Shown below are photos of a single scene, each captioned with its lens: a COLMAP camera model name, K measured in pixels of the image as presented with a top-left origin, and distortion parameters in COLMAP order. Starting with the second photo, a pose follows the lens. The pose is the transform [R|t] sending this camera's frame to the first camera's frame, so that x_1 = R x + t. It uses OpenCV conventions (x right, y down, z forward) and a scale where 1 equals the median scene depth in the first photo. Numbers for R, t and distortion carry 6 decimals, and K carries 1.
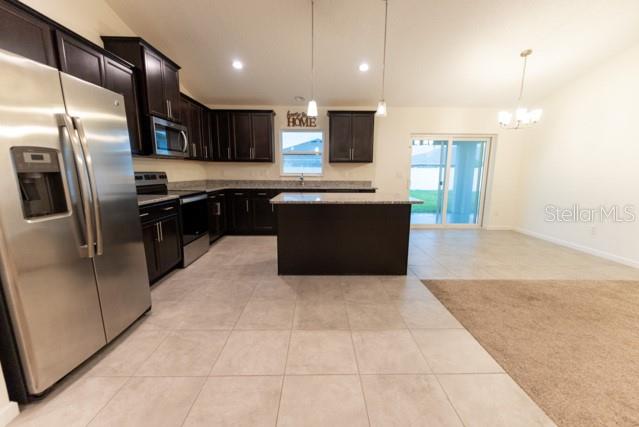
lens RADIAL K [[255.0, 0, 322.4], [0, 255.0, 215.5], [0, 0, 1]] dist [0.002295, 0.001004]
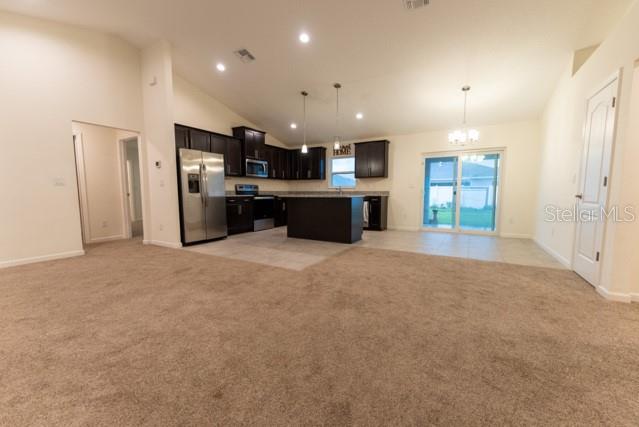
lens RADIAL K [[255.0, 0, 323.6], [0, 255.0, 214.4], [0, 0, 1]] dist [0.002295, 0.001004]
pose [[0.858608, 0.035632, -0.511393, 0.731413], [-0.081817, 0.994319, -0.068087, 0.126583], [0.506062, 0.100301, 0.856645, -0.346788]]
